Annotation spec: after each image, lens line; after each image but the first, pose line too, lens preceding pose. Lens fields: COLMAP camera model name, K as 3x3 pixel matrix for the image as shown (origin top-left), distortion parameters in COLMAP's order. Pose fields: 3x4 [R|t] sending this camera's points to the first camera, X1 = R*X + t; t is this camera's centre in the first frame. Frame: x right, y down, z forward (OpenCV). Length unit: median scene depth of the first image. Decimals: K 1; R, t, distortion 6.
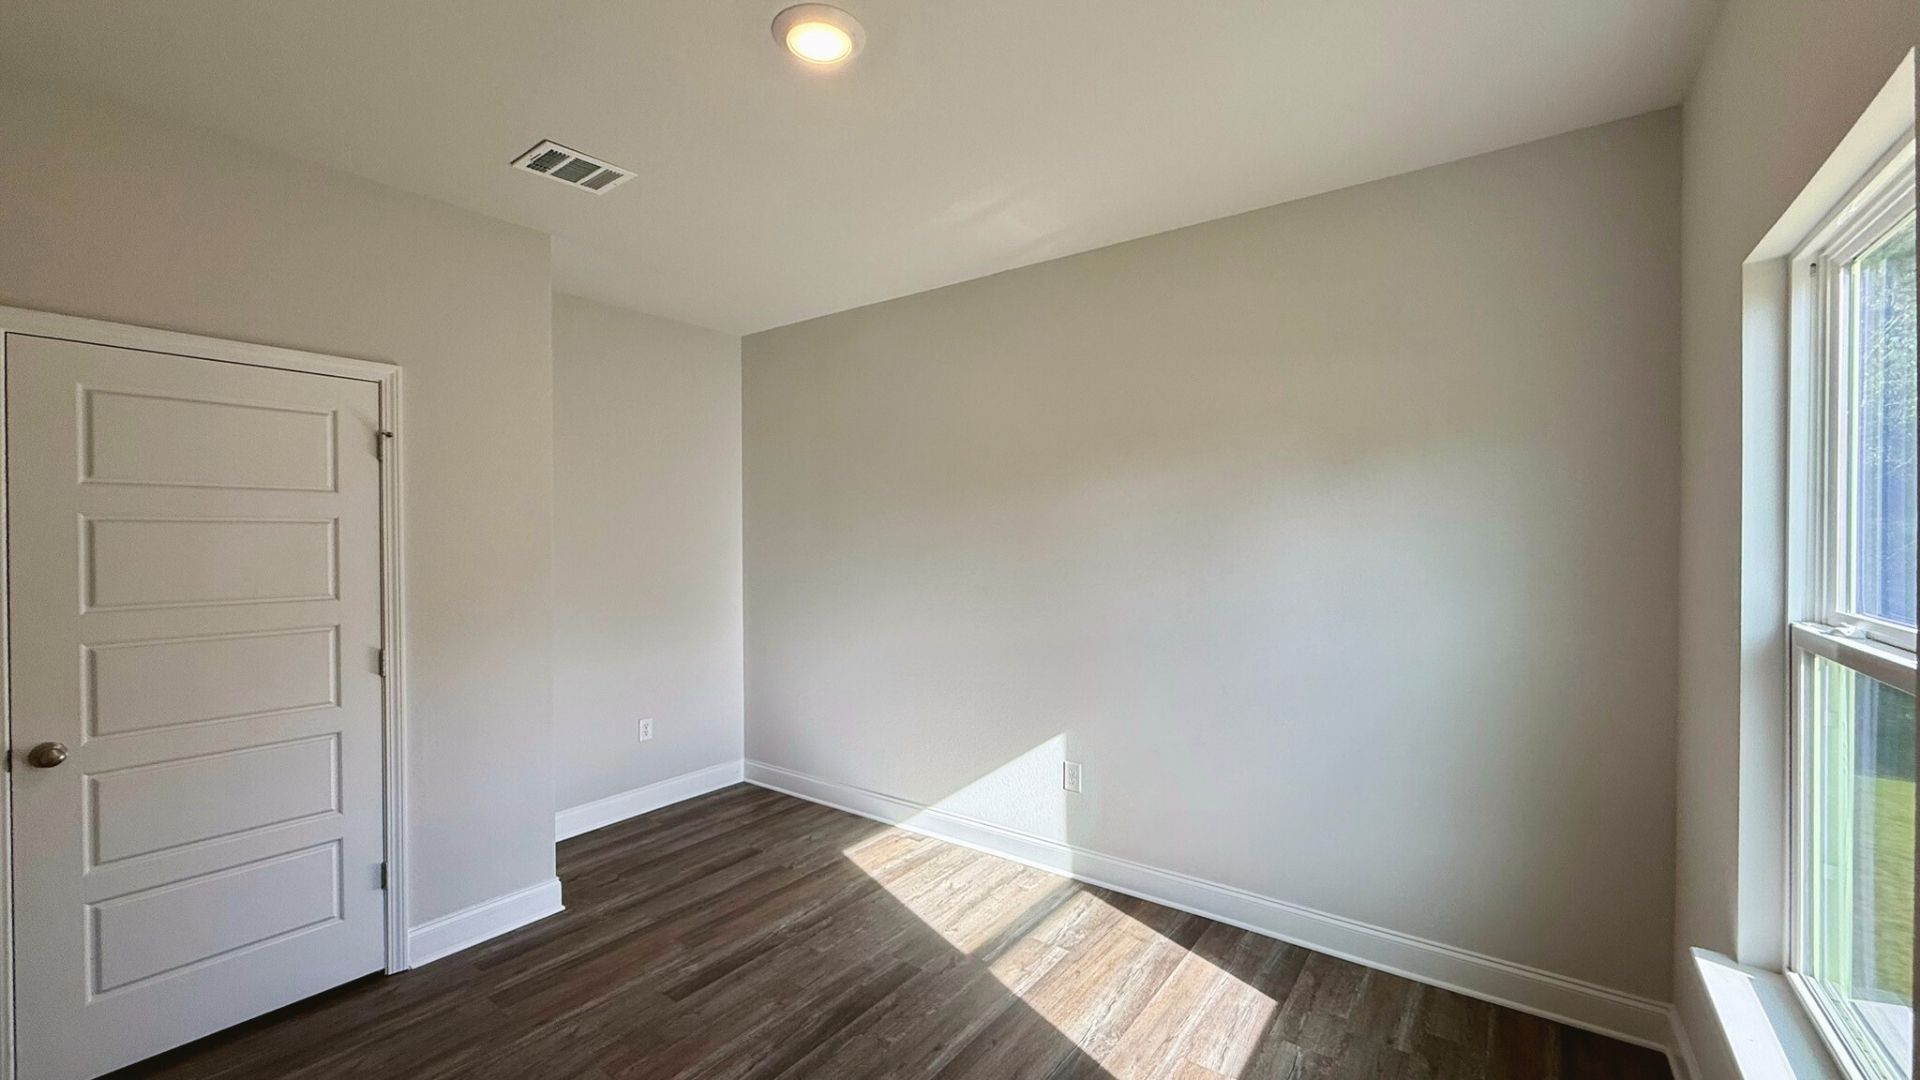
lens RADIAL K [[767.7, 0, 960.0], [0, 767.7, 540.0], [0, 0, 1]] dist [-0.001010, 0.000122]
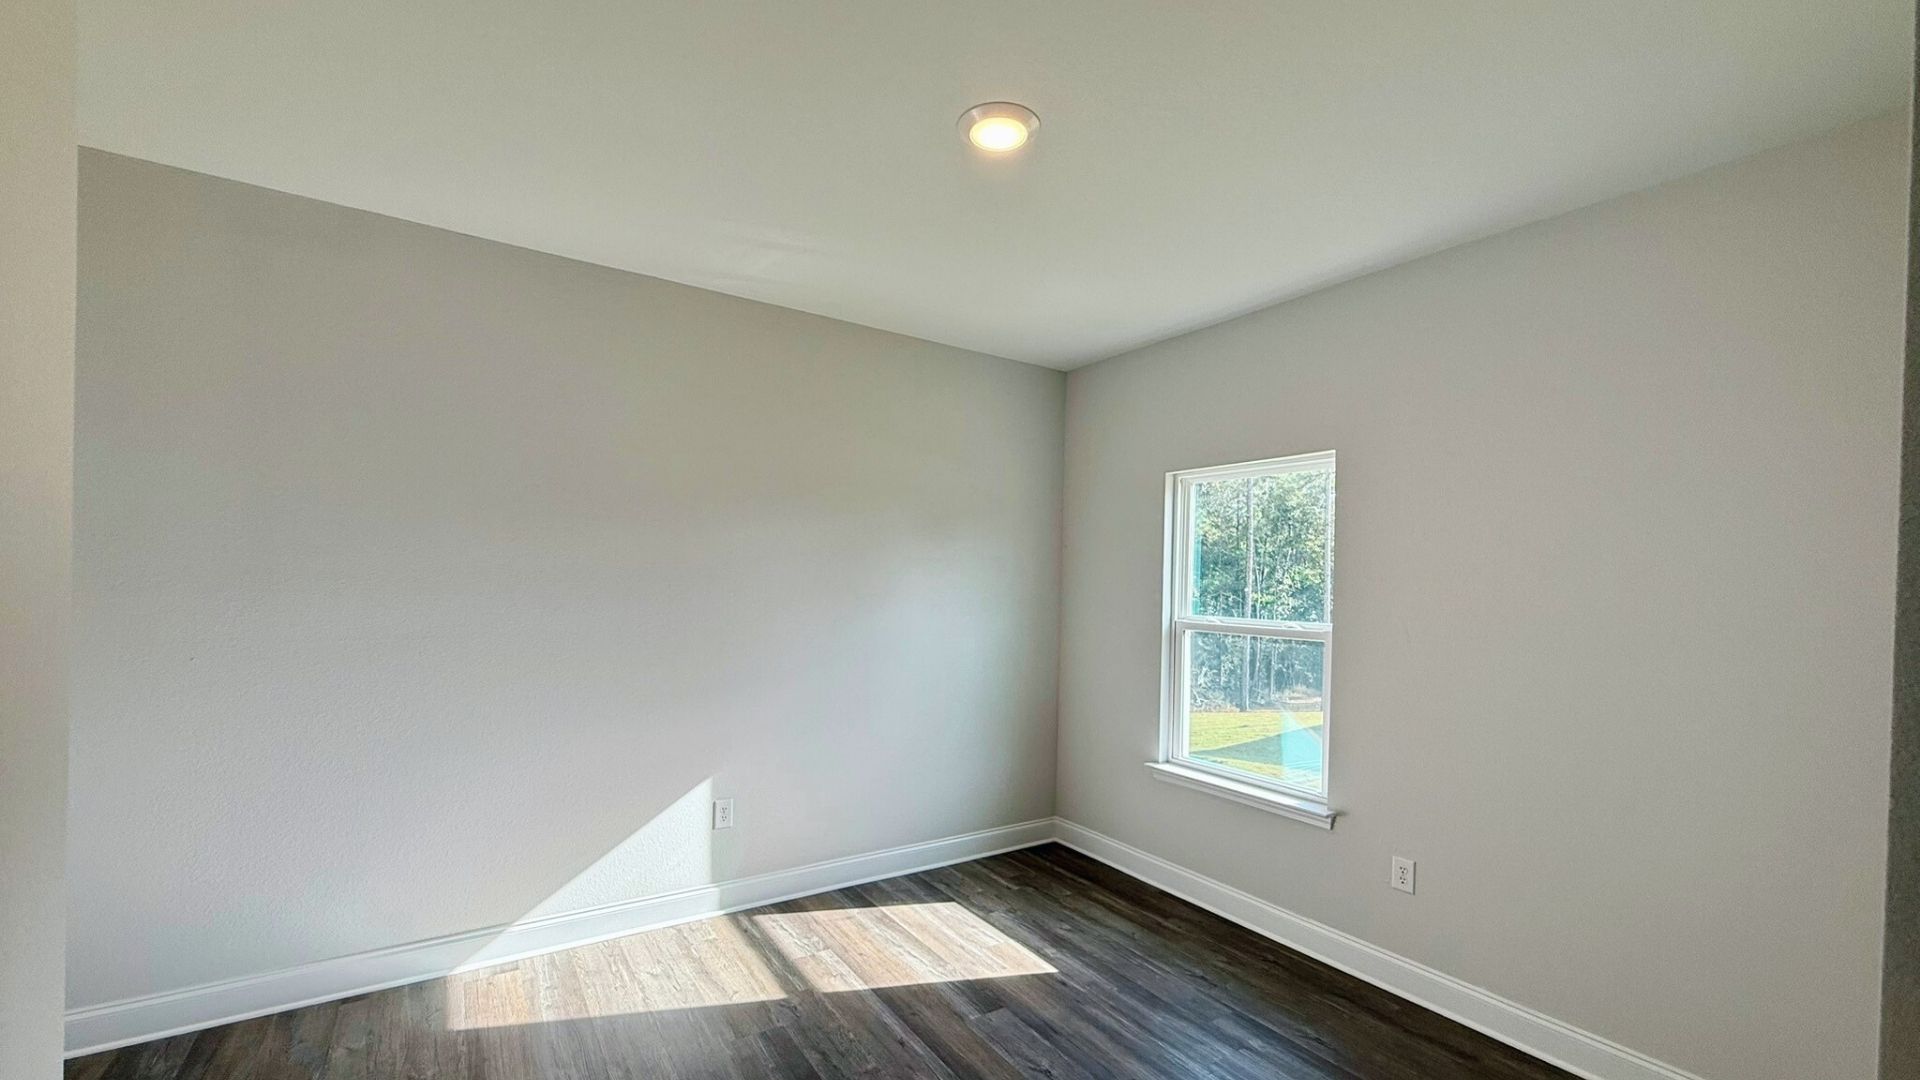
lens RADIAL K [[767.7, 0, 960.0], [0, 767.7, 540.0], [0, 0, 1]] dist [-0.001010, 0.000122]
pose [[0.340367, 0.056478, 0.938595, -0.887702], [-0.018804, 0.998404, -0.053258, -0.003908], [-0.940105, 0.000478, 0.340885, 0.446078]]
